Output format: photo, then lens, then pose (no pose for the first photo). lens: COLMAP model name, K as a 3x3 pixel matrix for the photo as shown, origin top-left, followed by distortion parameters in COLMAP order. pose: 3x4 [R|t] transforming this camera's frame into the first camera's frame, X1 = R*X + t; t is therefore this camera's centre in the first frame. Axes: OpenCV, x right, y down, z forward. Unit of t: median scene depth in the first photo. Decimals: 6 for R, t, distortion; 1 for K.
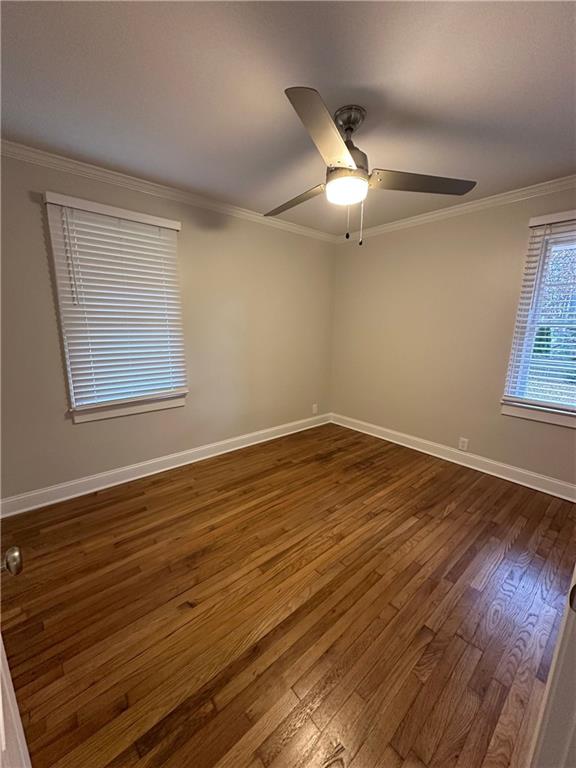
lens RADIAL K [[305.4, 0, 291.2], [0, 305.4, 382.6], [0, 0, 1]] dist [-0.003663, 0.000833]
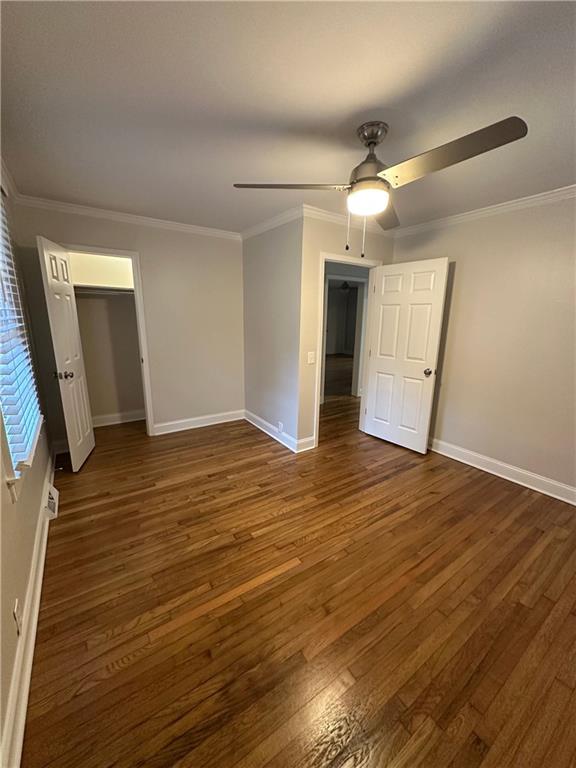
lens RADIAL K [[305.4, 0, 288.7], [0, 305.4, 384.9], [0, 0, 1]] dist [-0.003663, 0.000833]
pose [[-0.993236, -0.052778, 0.103424, 0.242165], [-0.005710, 0.911849, 0.410486, -0.383063], [-0.115971, 0.407119, -0.905983, 1.753419]]
